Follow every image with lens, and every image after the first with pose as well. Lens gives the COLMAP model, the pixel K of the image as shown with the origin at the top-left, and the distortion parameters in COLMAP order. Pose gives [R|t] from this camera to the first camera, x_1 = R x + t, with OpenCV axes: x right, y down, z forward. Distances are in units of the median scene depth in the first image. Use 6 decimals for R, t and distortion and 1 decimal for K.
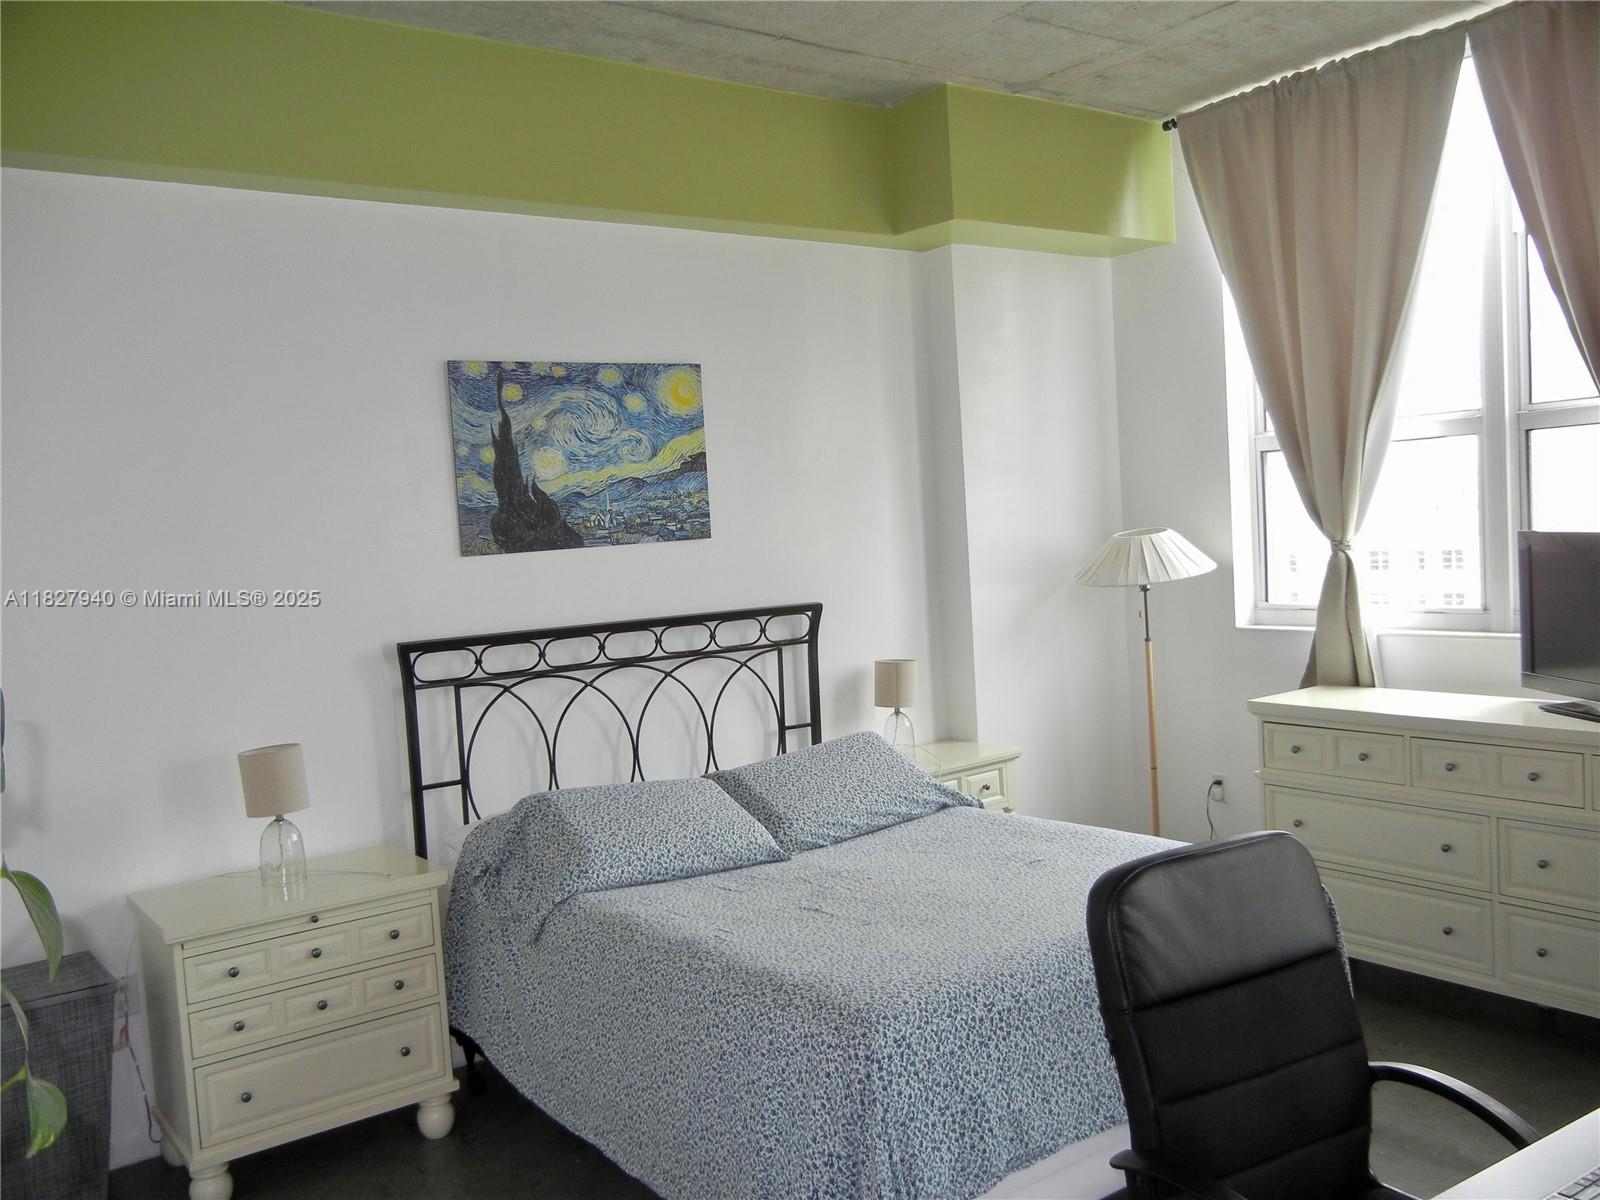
lens RADIAL K [[1338.3, 0, 800.6], [0, 1338.3, 603.9], [0, 0, 1]] dist [-0.017288, 0.009127]
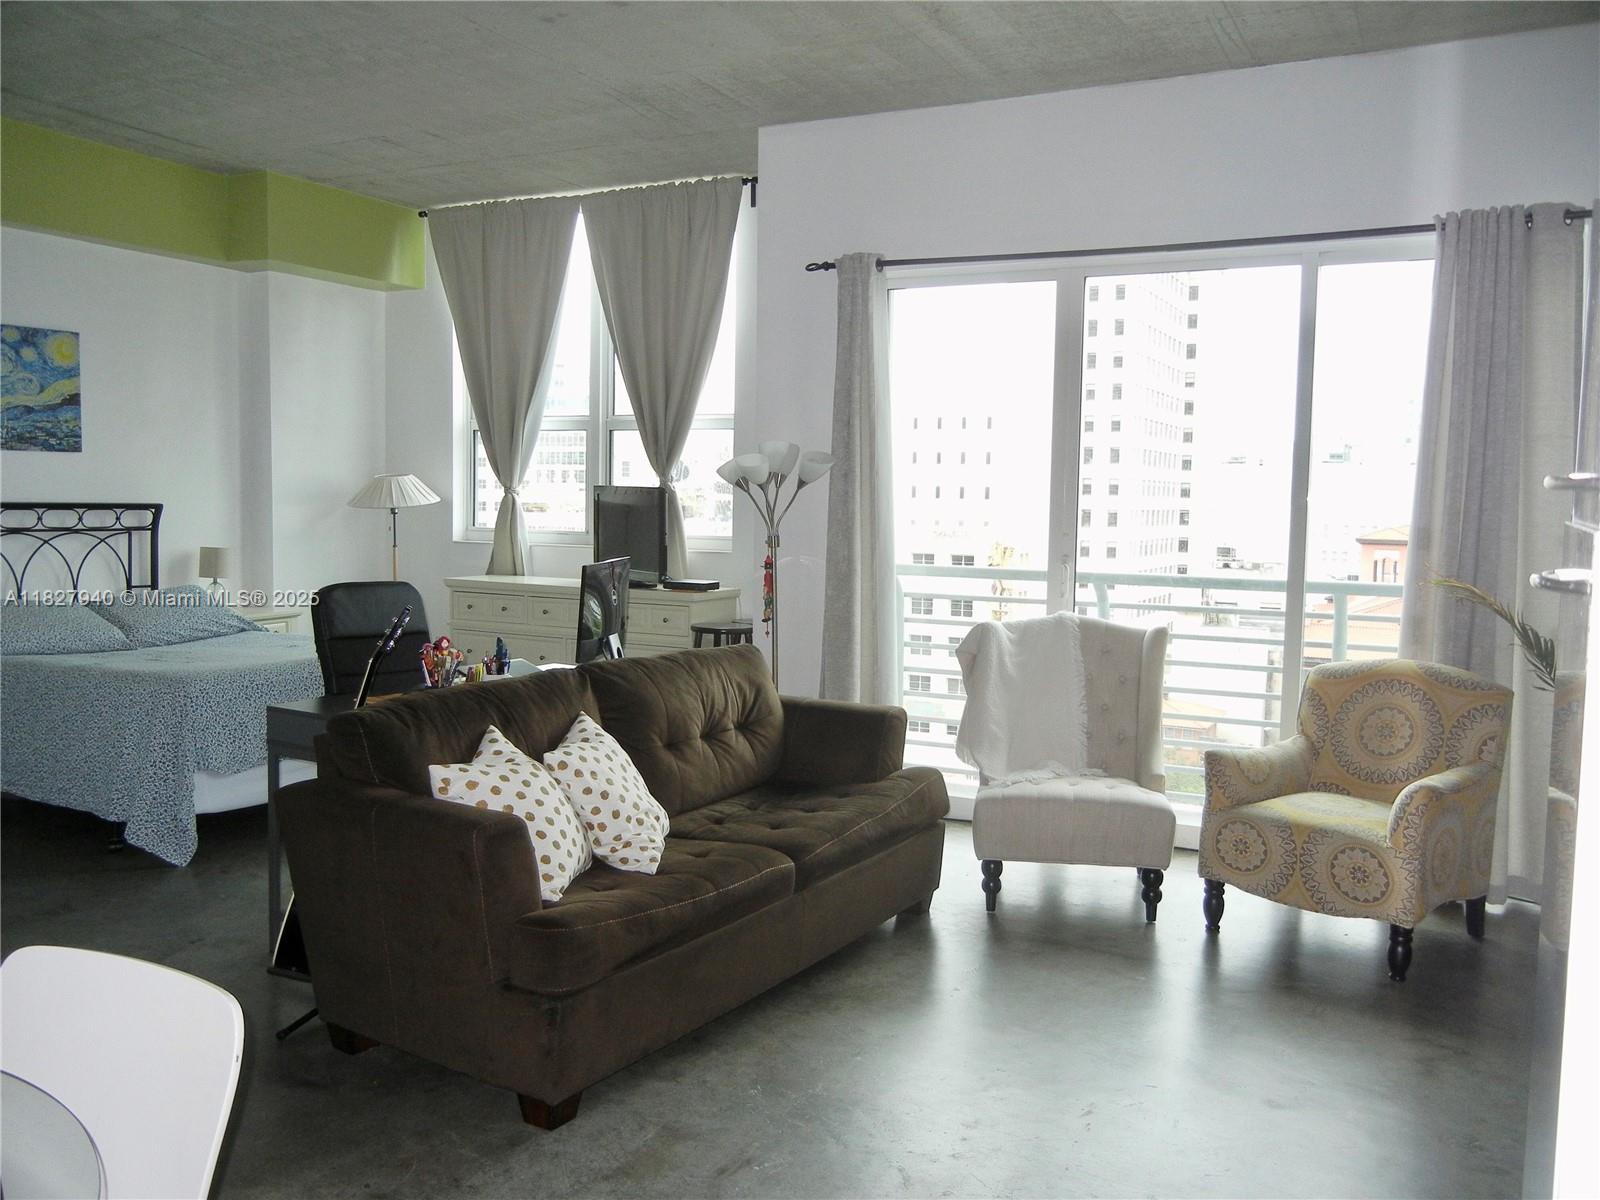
lens RADIAL K [[1338.3, 0, 802.2], [0, 1338.3, 596.7], [0, 0, 1]] dist [-0.017288, 0.009127]
pose [[0.888801, 0.038917, 0.456639, -0.025925], [-0.042735, 0.999085, -0.001967, 0.078140], [-0.456297, -0.017766, 0.889650, -0.661263]]
